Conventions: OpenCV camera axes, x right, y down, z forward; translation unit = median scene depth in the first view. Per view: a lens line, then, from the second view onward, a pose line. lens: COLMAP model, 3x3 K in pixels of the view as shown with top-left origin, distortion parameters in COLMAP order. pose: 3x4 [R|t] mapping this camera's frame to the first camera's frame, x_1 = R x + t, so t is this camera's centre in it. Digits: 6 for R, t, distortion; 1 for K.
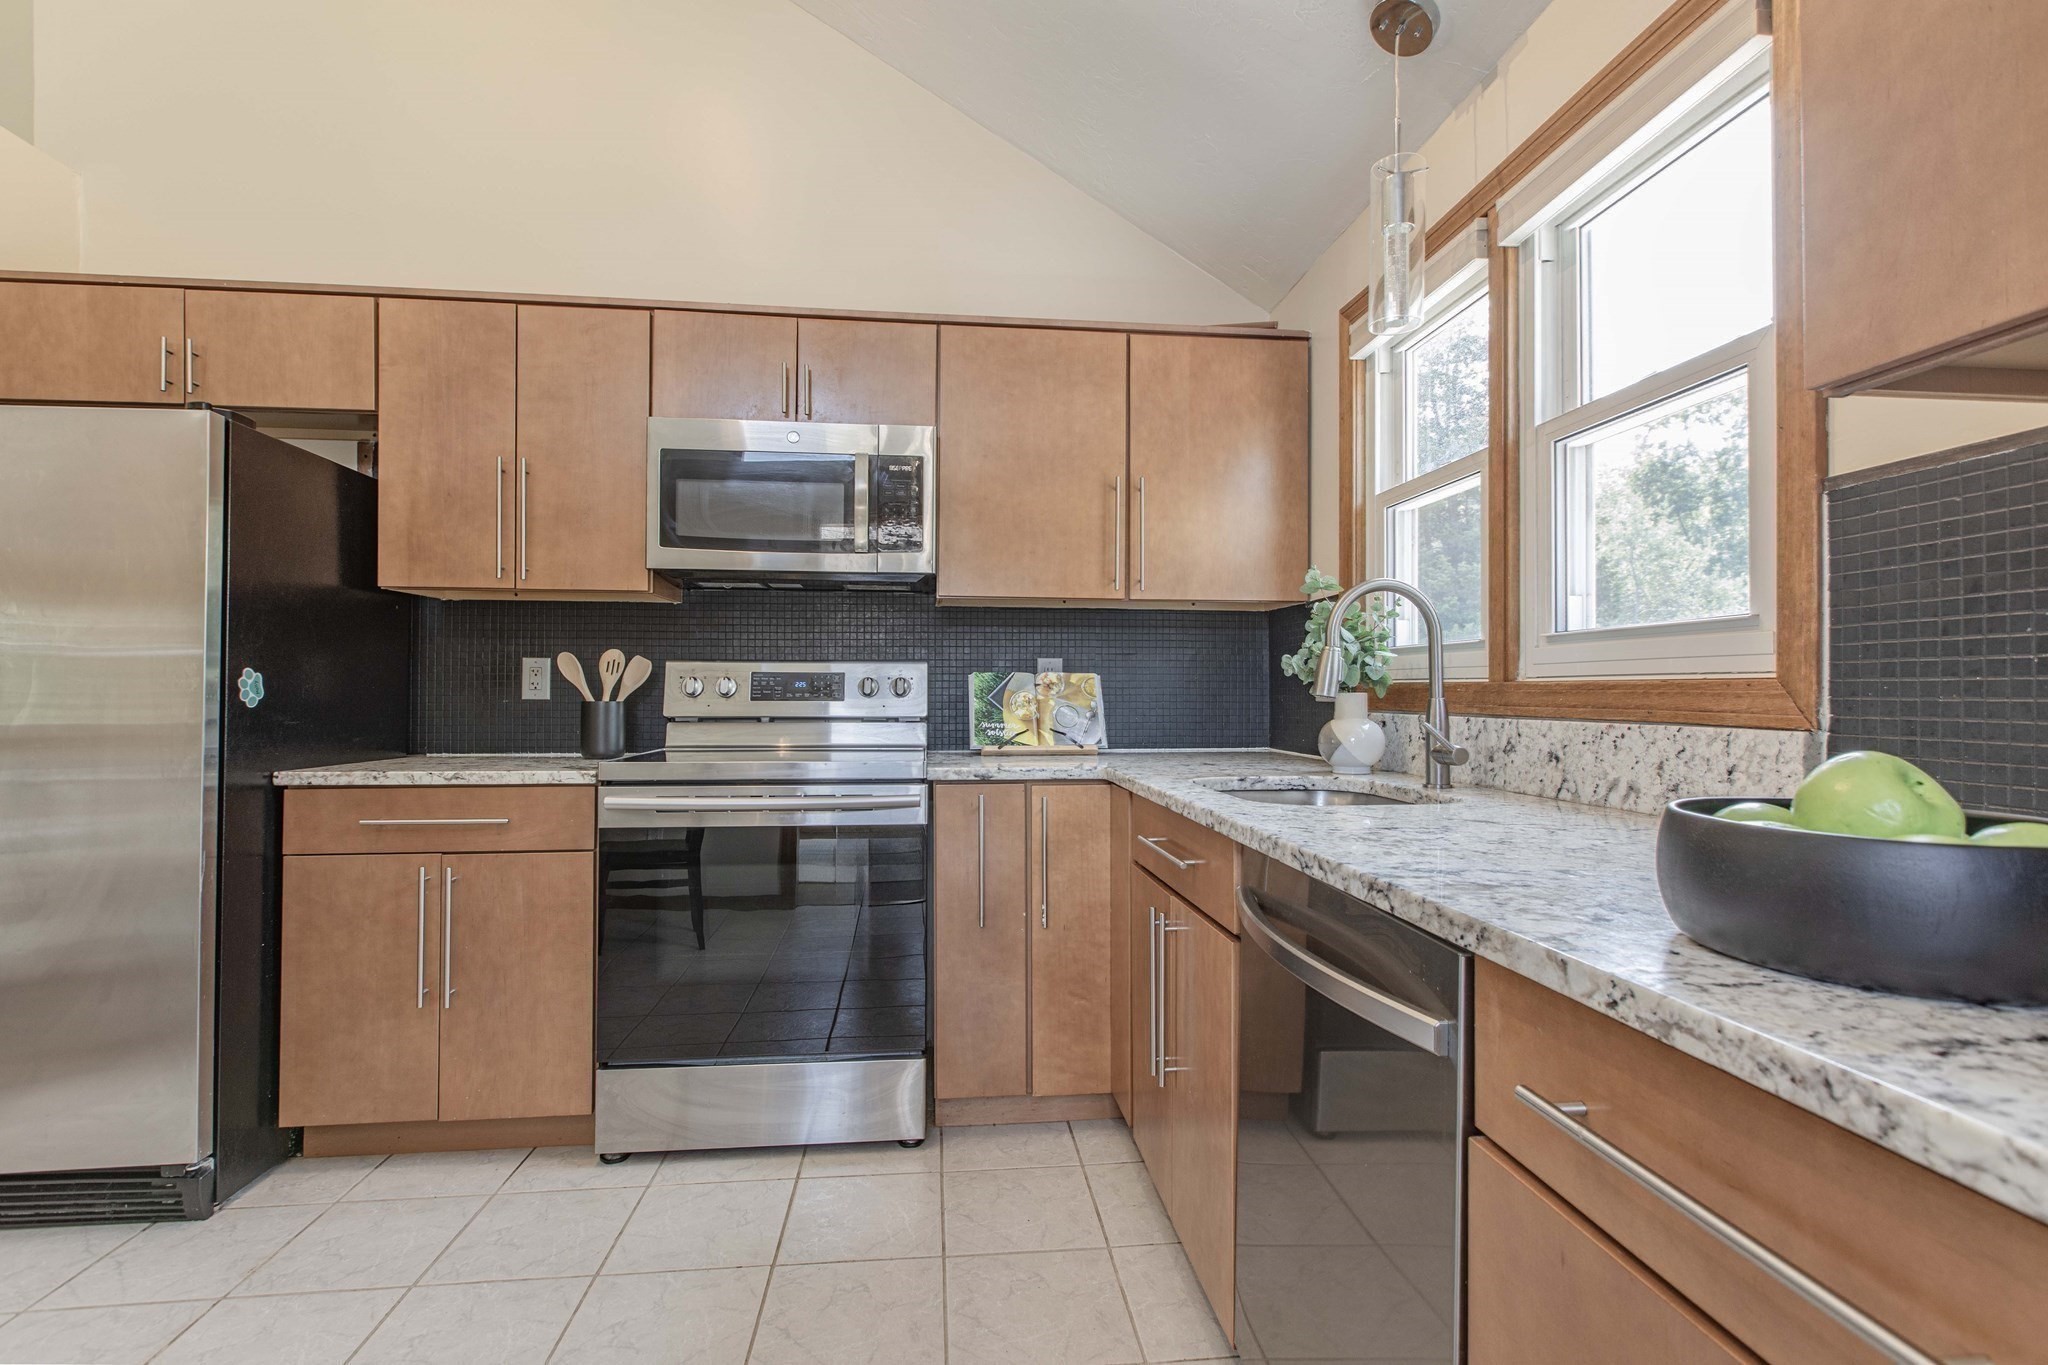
lens RADIAL K [[935.6, 0, 1016.3], [0, 935.6, 680.5], [0, 0, 1]] dist [0.000198, 0.000187]
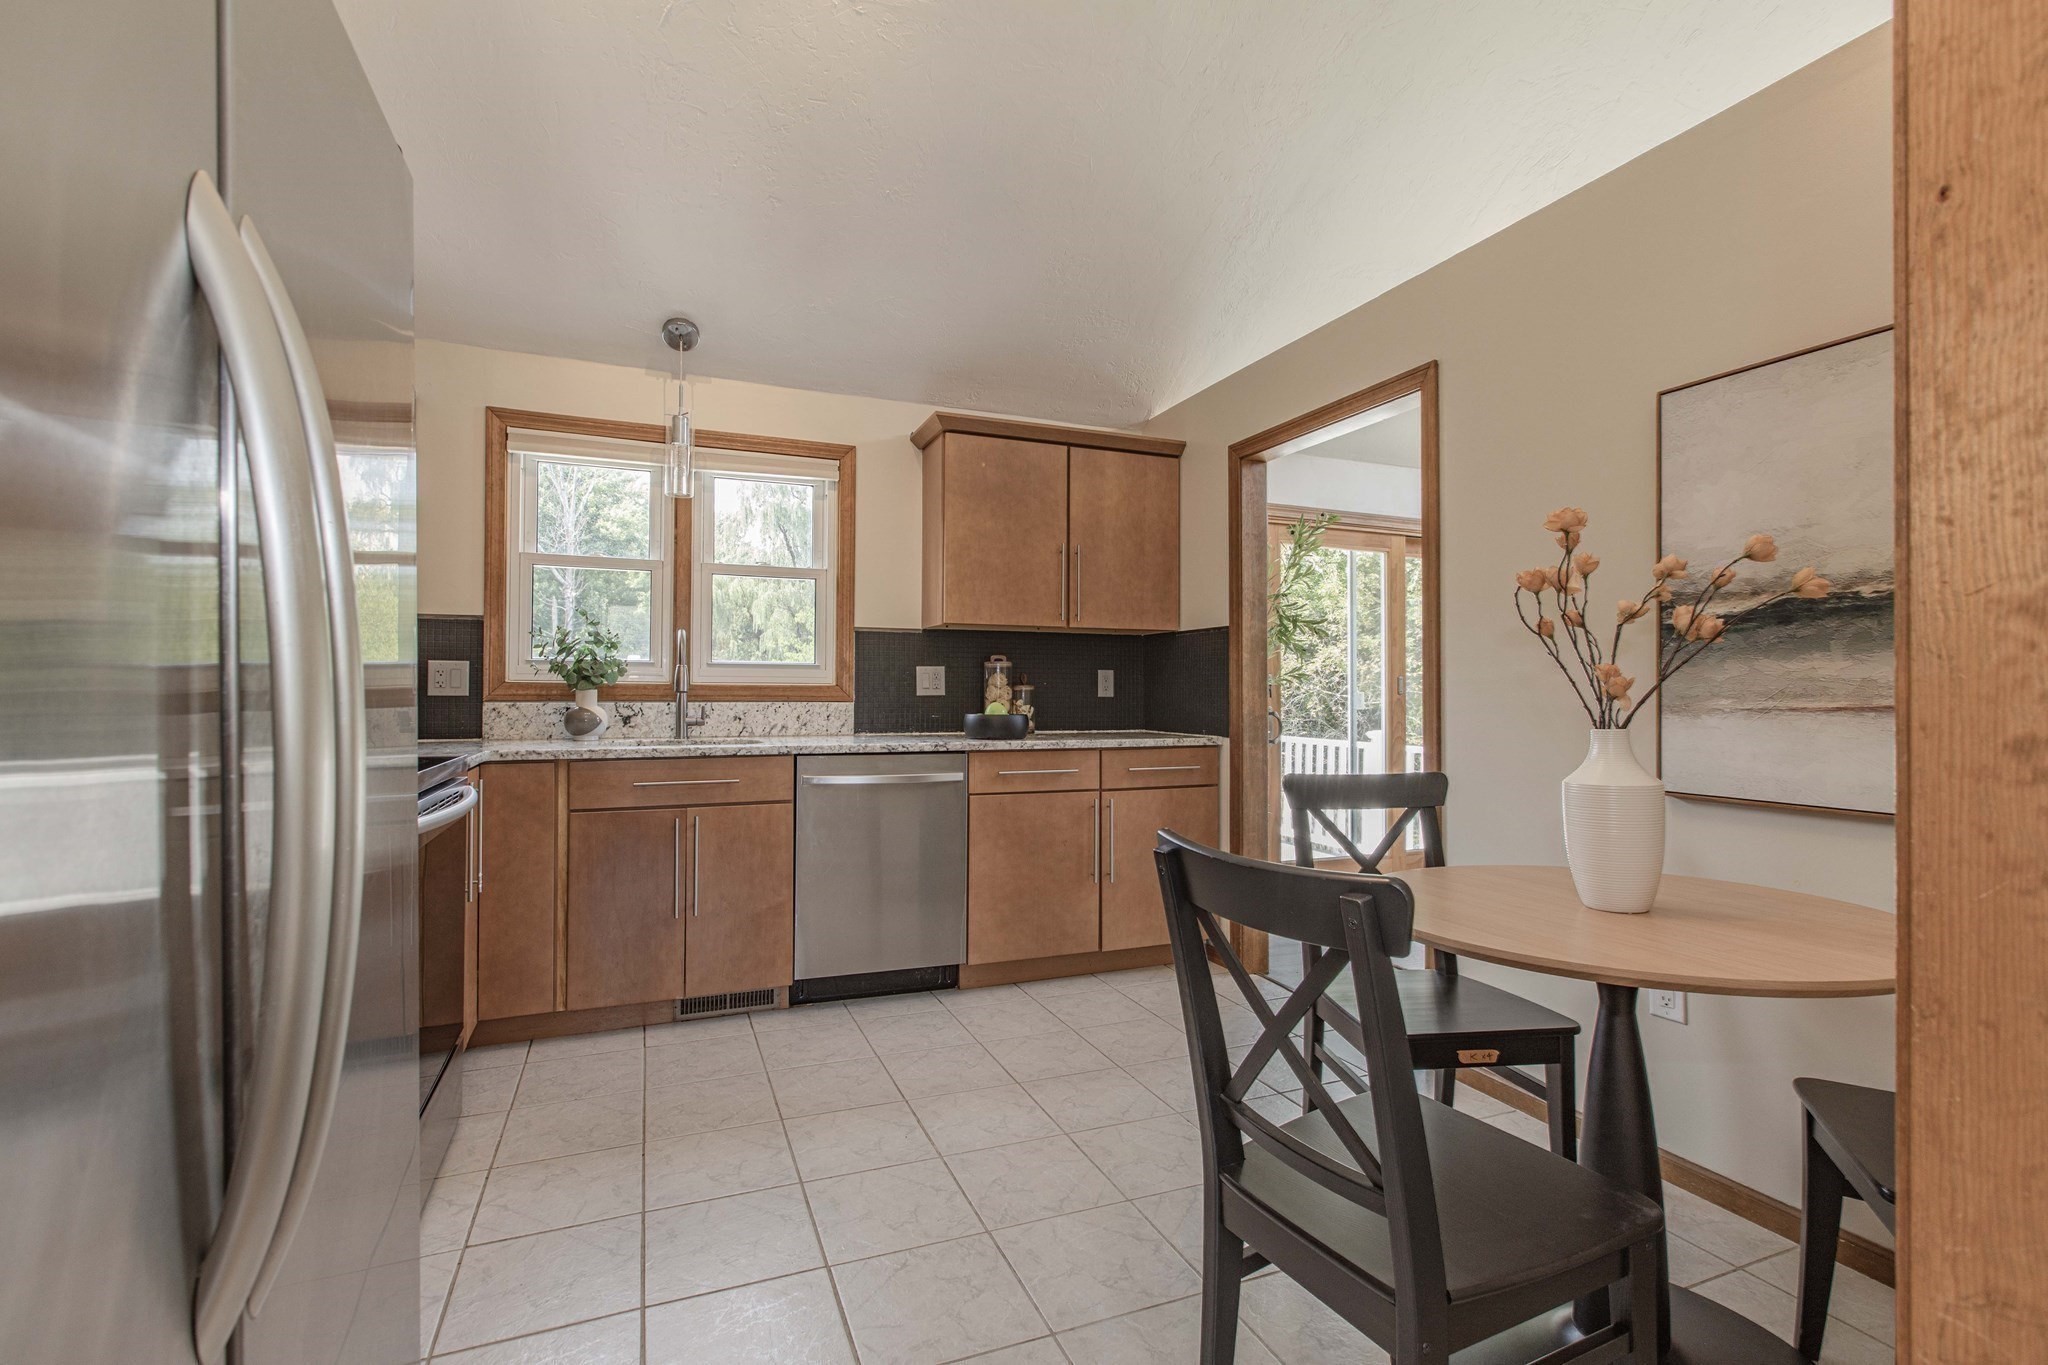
lens RADIAL K [[926.0, 0, 1025.2], [0, 926.0, 689.4], [0, 0, 1]] dist [0.000066, 0.000034]
pose [[-0.290921, -0.000157, 0.956747, -0.329398], [-0.018746, 0.999809, -0.005536, 0.001967], [-0.956563, -0.019546, -0.290869, 0.181265]]
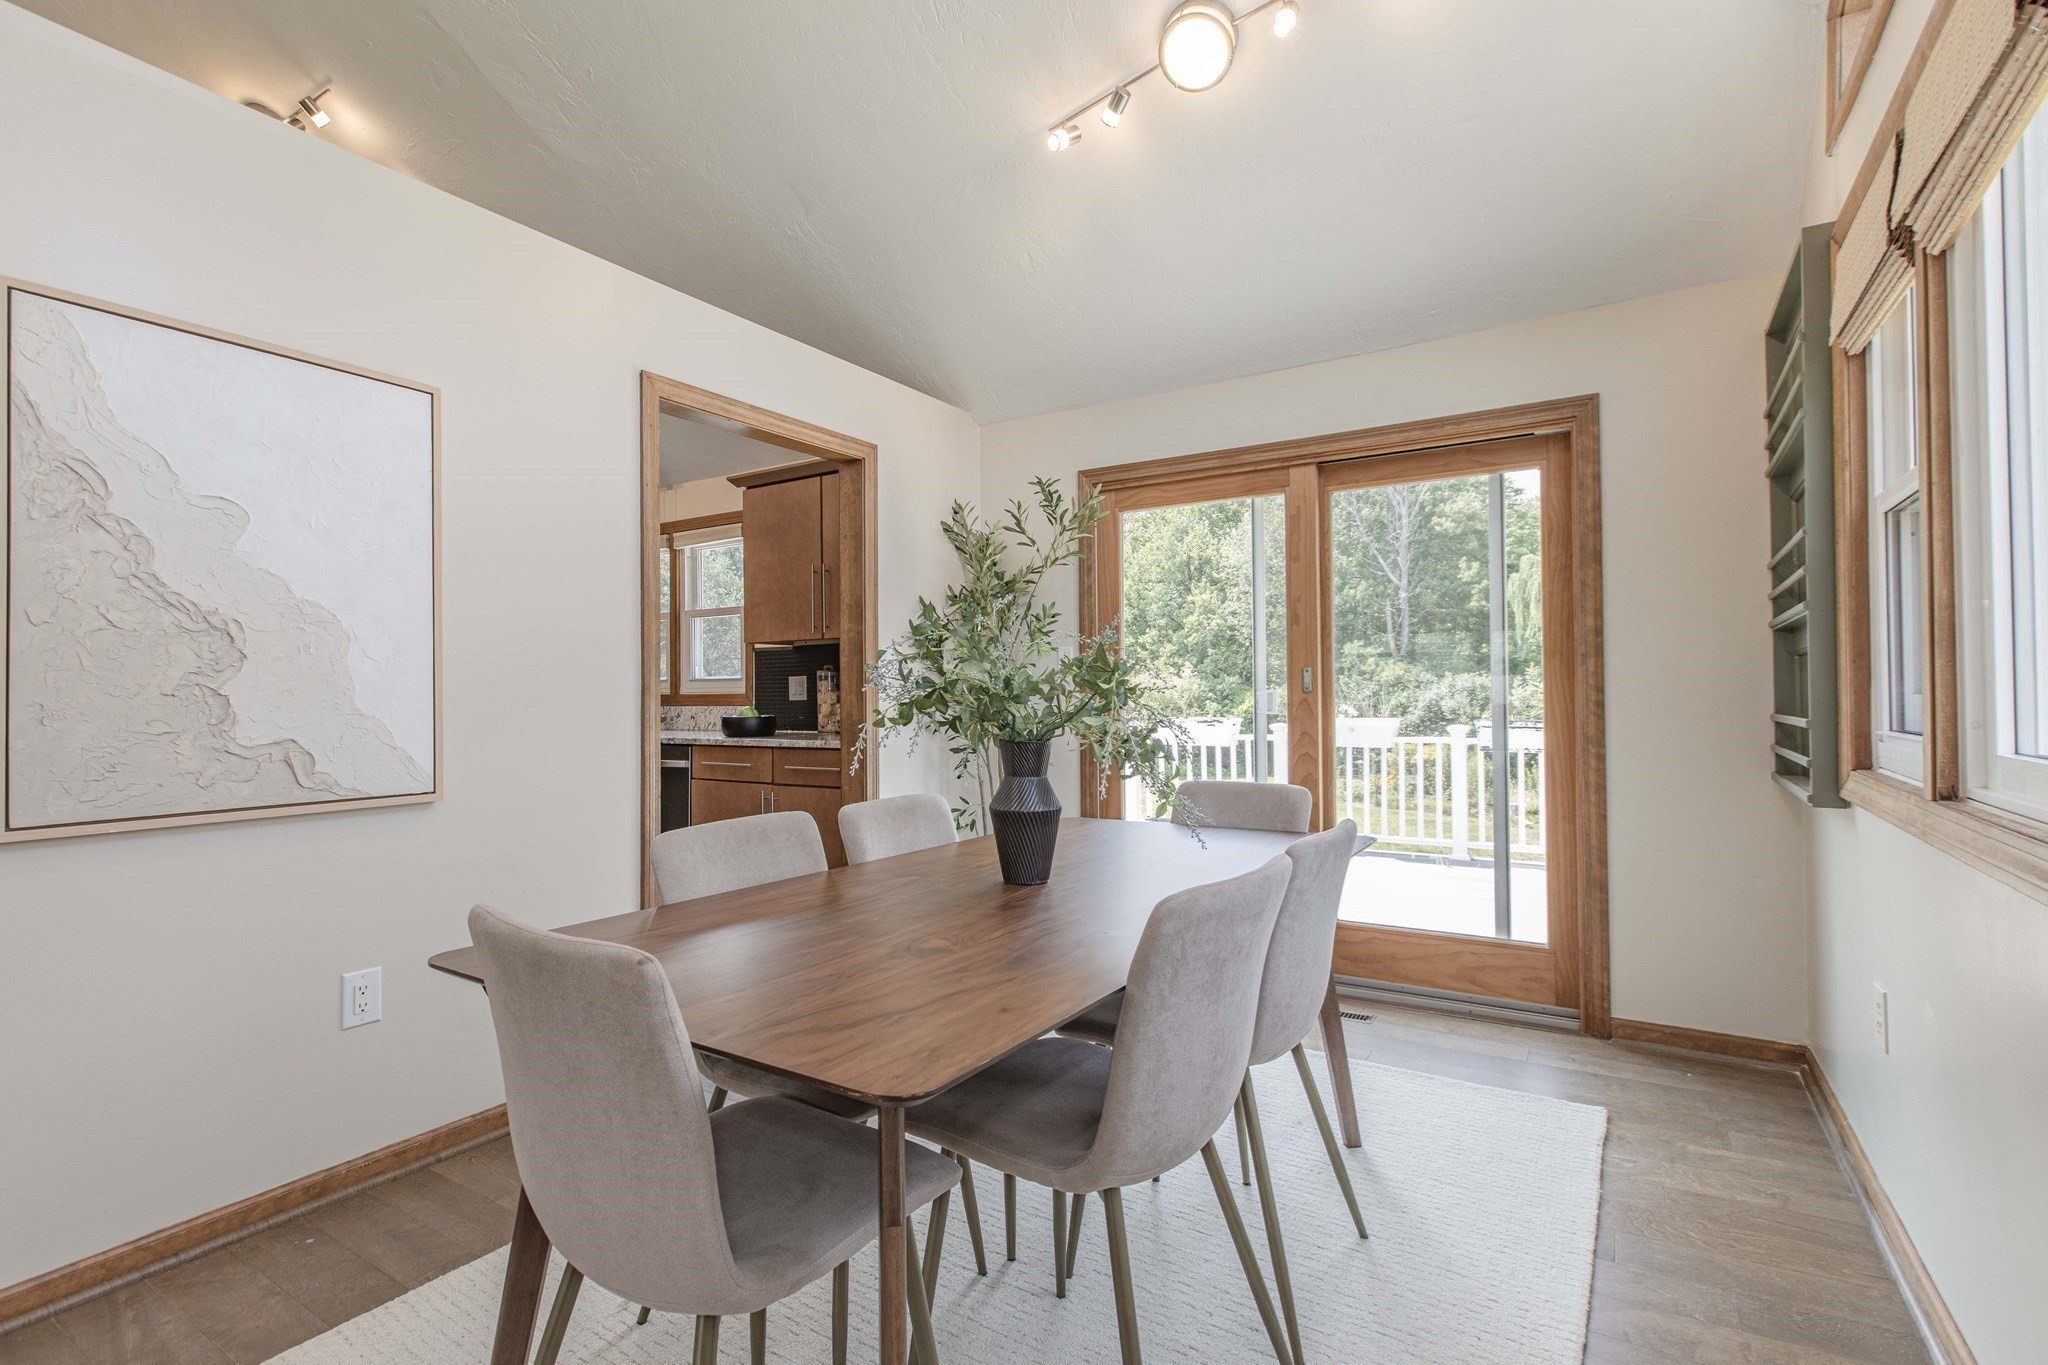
lens RADIAL K [[935.6, 0, 1016.3], [0, 935.6, 680.5], [0, 0, 1]] dist [0.000198, 0.000187]
pose [[0.608855, 0.001965, 0.793279, -0.244121], [0.001457, 0.999992, -0.003595, -0.006182], [-0.793280, 0.003344, 0.608848, -0.346293]]
